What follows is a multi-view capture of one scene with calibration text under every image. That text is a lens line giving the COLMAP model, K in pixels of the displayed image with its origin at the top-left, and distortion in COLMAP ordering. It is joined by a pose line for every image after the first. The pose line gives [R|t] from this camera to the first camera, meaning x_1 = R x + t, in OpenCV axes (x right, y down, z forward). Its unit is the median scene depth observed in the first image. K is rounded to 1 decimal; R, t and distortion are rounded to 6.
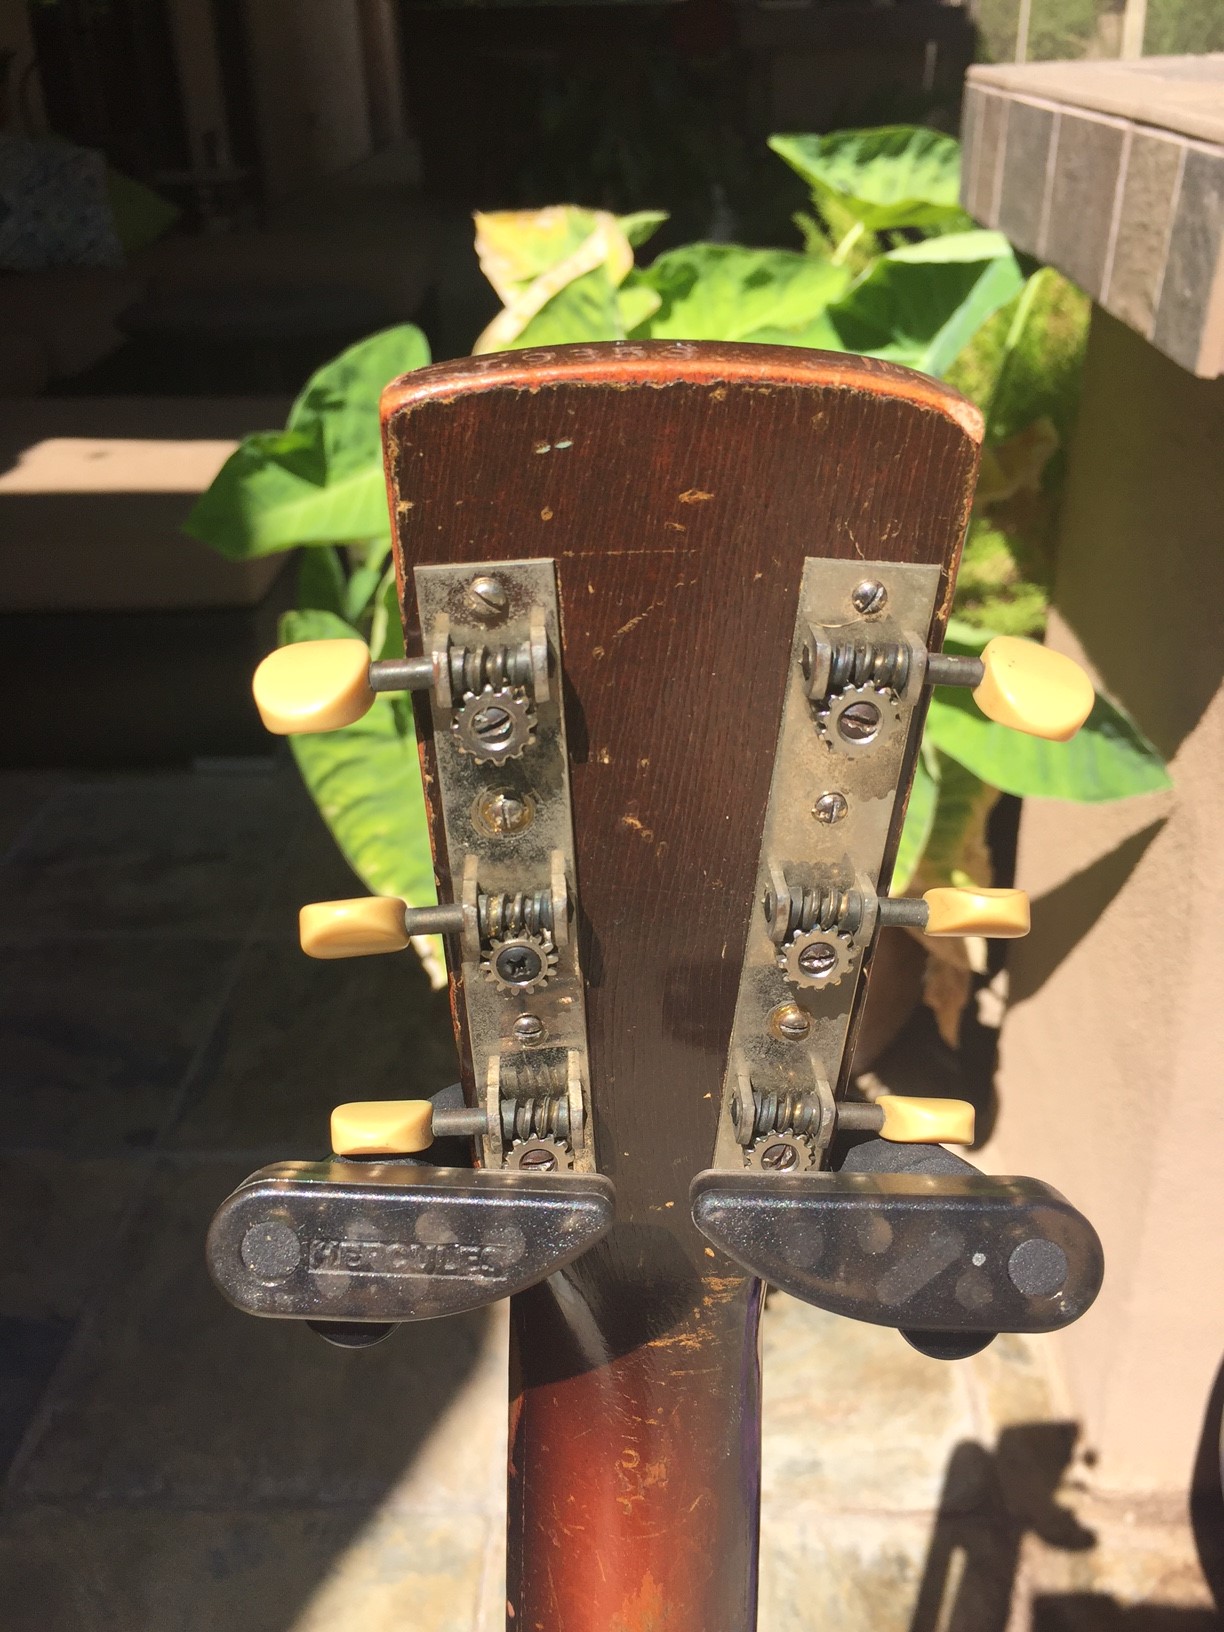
lens RADIAL K [[1418.0, 0, 630.4], [0, 1418.0, 823.0], [0, 0, 1]] dist [0.070436, -0.120261]
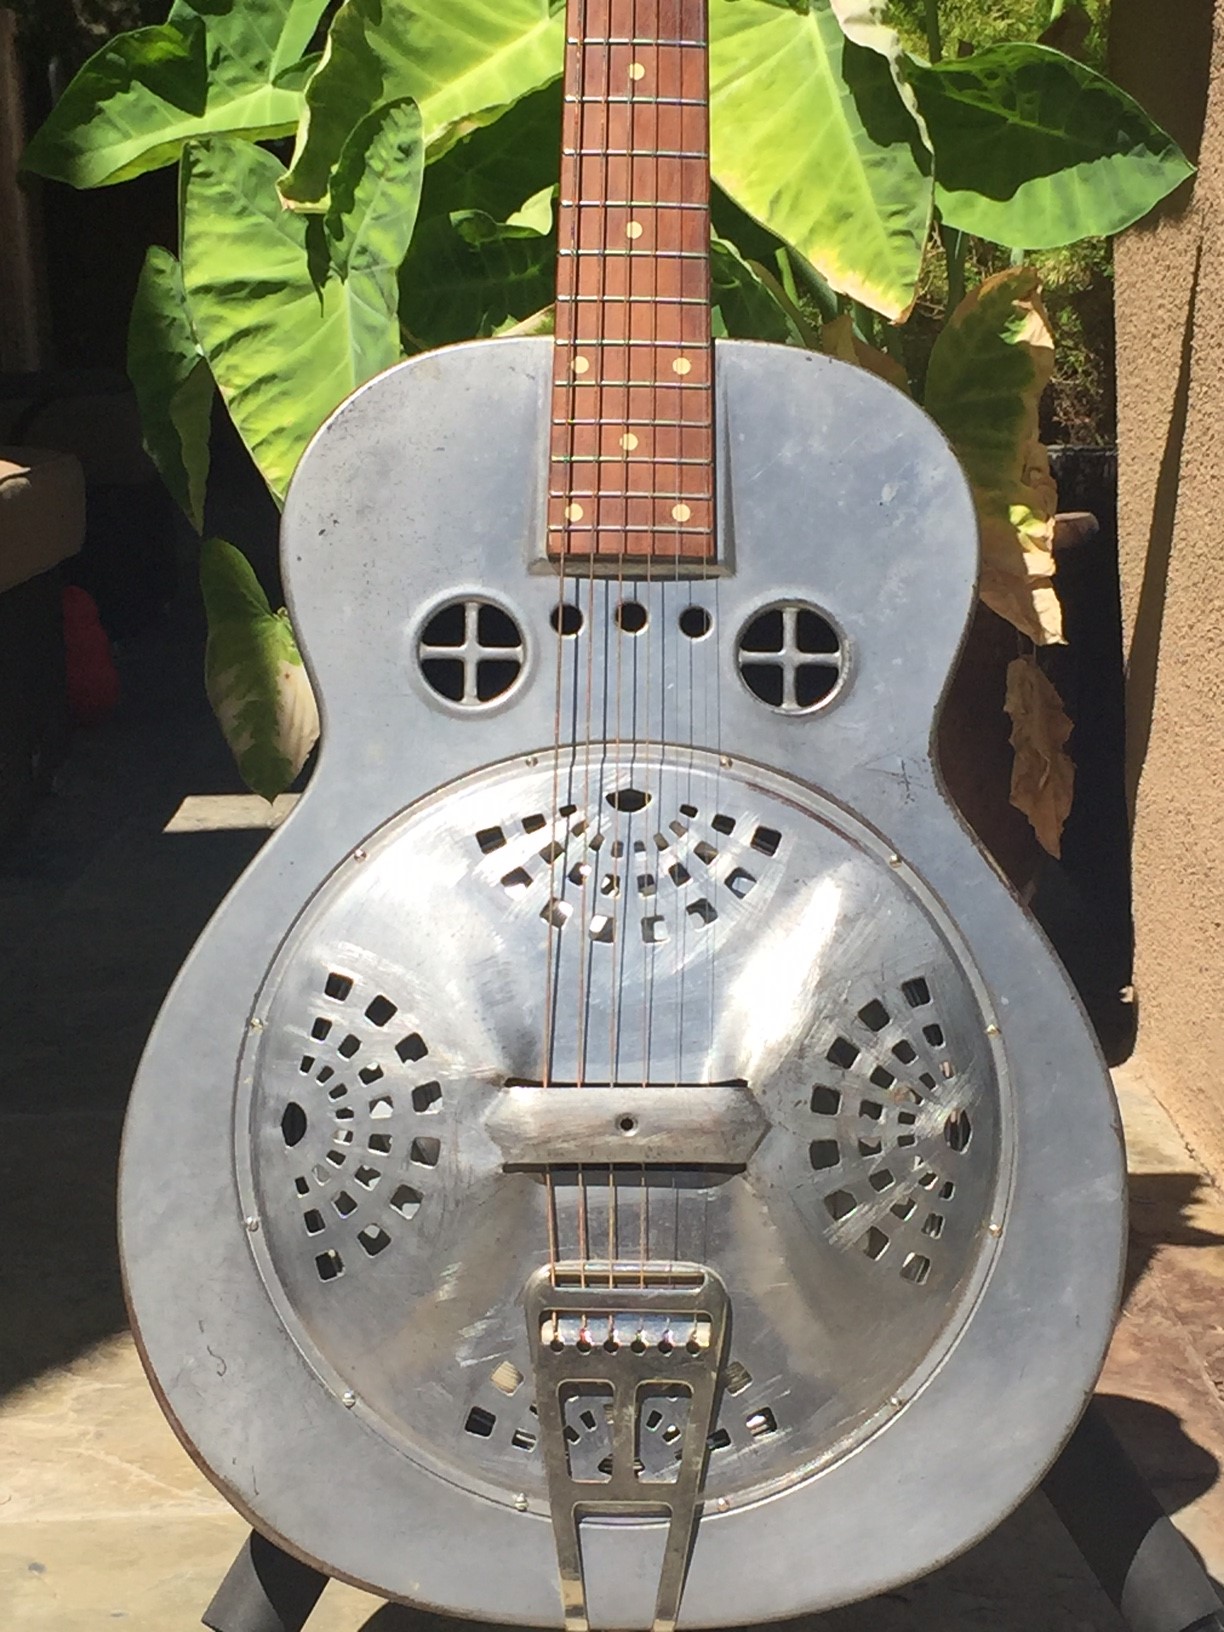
lens RADIAL K [[3385.0, 0, 614.3], [0, 3385.0, 856.8], [0, 0, 1]] dist [0.050610, 0.131558]
pose [[0.999033, -0.024407, 0.036582, -0.063927], [0.035721, 0.935569, -0.351332, 0.874141], [-0.025651, 0.352299, 0.935536, -0.675413]]
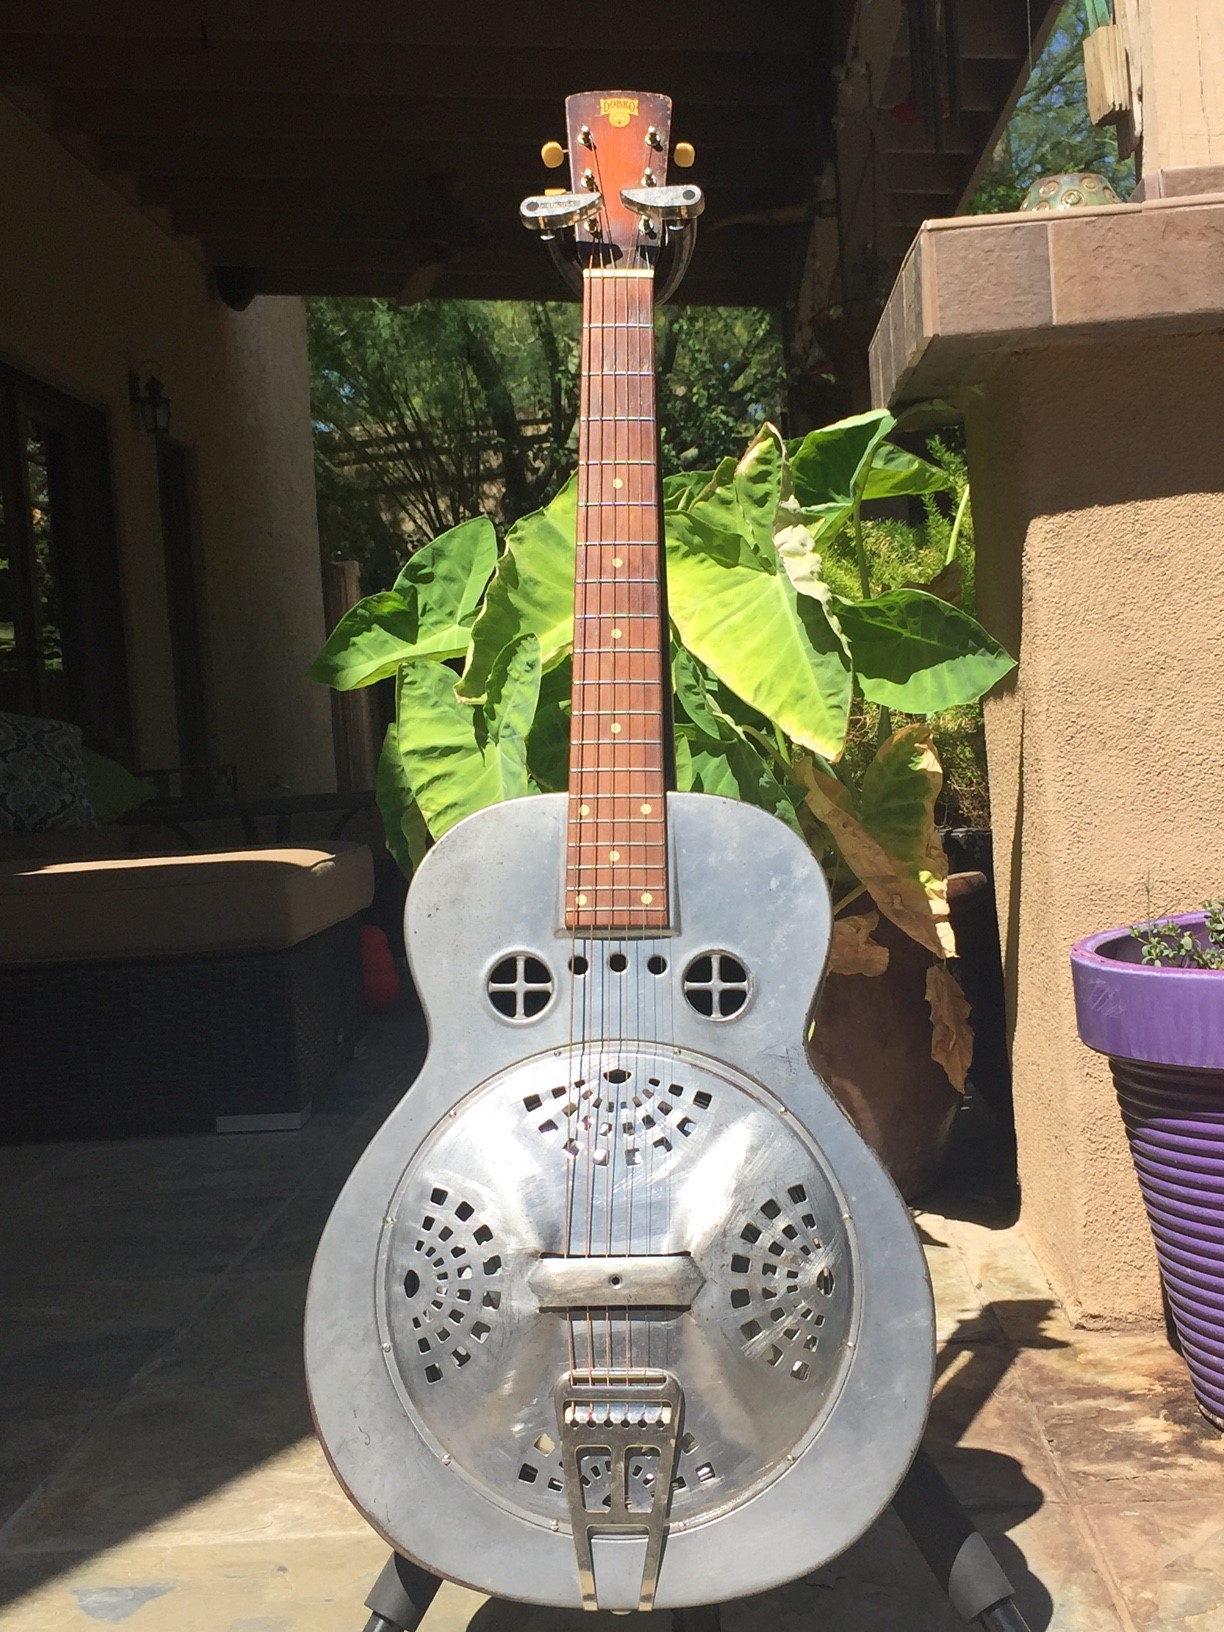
lens RADIAL K [[2194.0, 0, 618.1], [0, 2194.0, 847.2], [0, 0, 1]] dist [0.071426, -0.008812]
pose [[0.998624, -0.046775, -0.023694, 0.011220], [0.031074, 0.891924, -0.451116, 0.883760], [0.042234, 0.449759, 0.892151, -0.734838]]
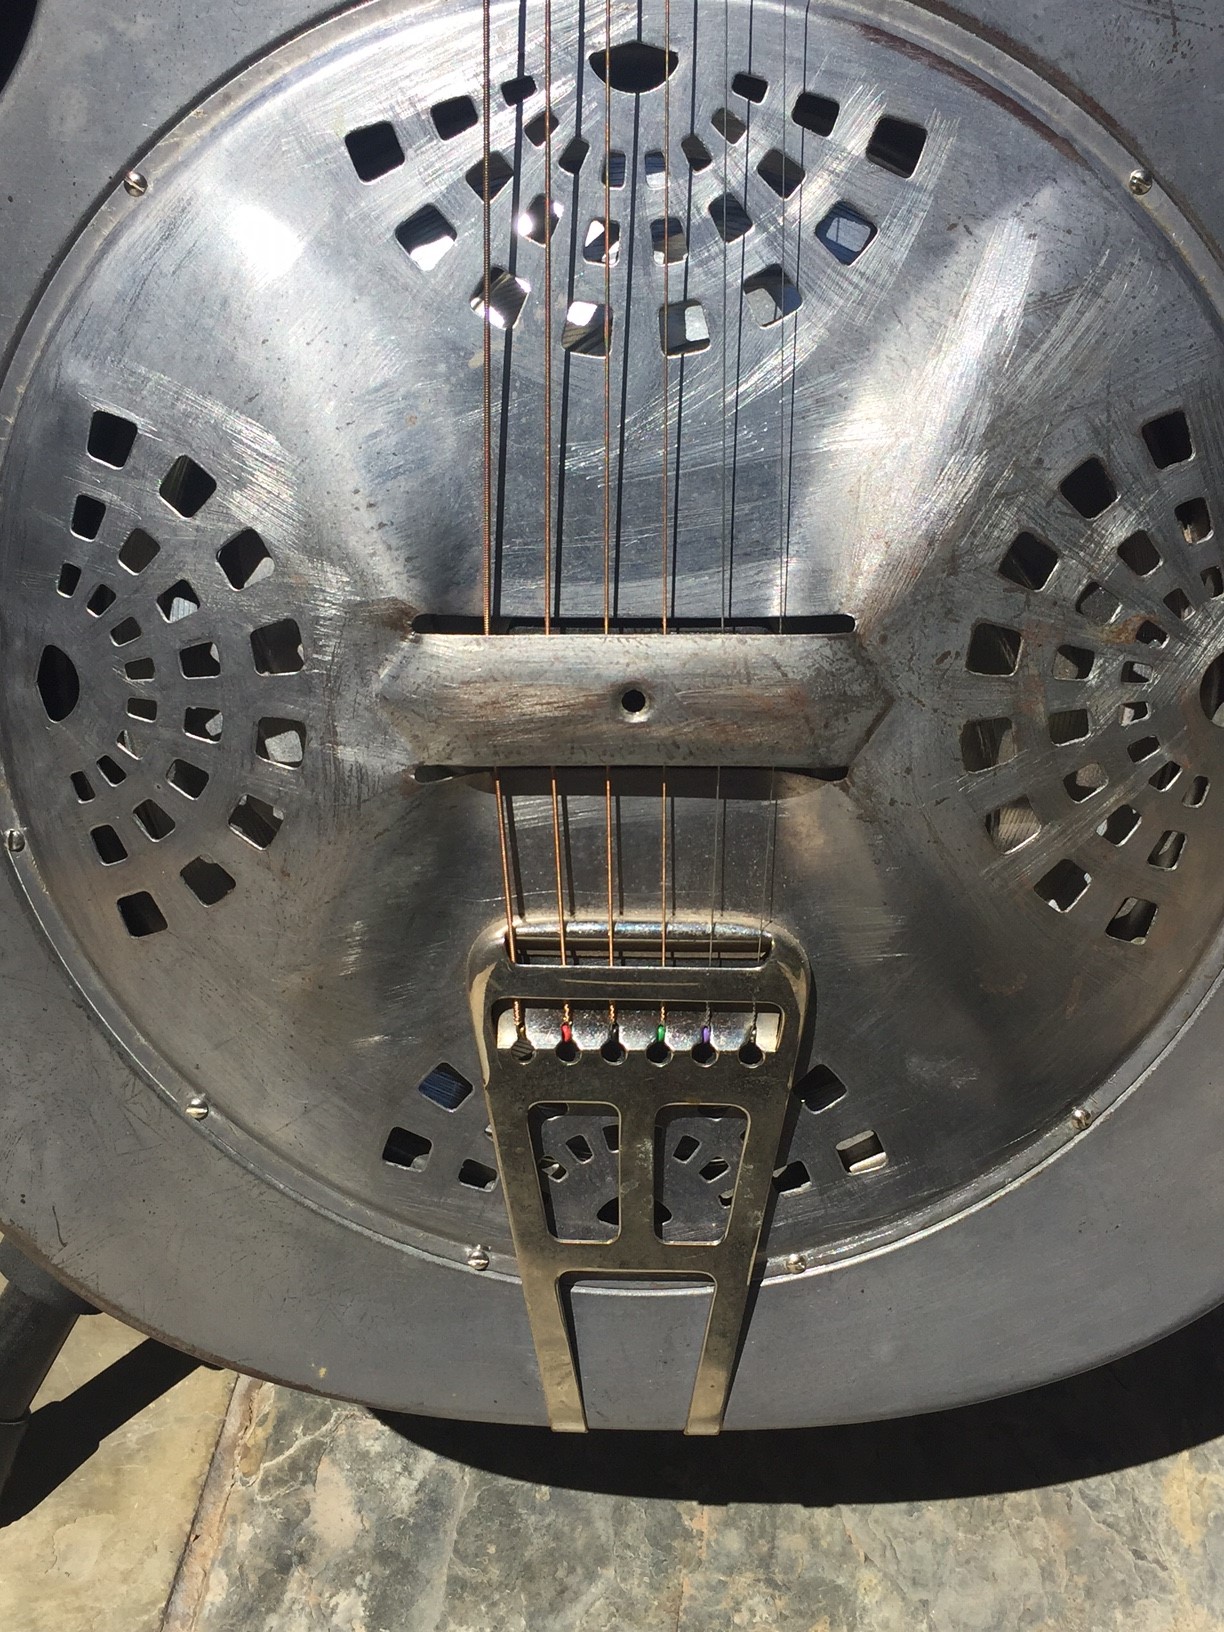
lens RADIAL K [[1923.6, 0, 639.1], [0, 1923.6, 815.2], [0, 0, 1]] dist [0.025150, 0.029423]
pose [[0.999202, -0.039343, -0.006933, -0.022492], [0.039460, 0.999066, 0.017619, 0.605103], [0.006233, -0.017879, 0.999821, -0.015284]]
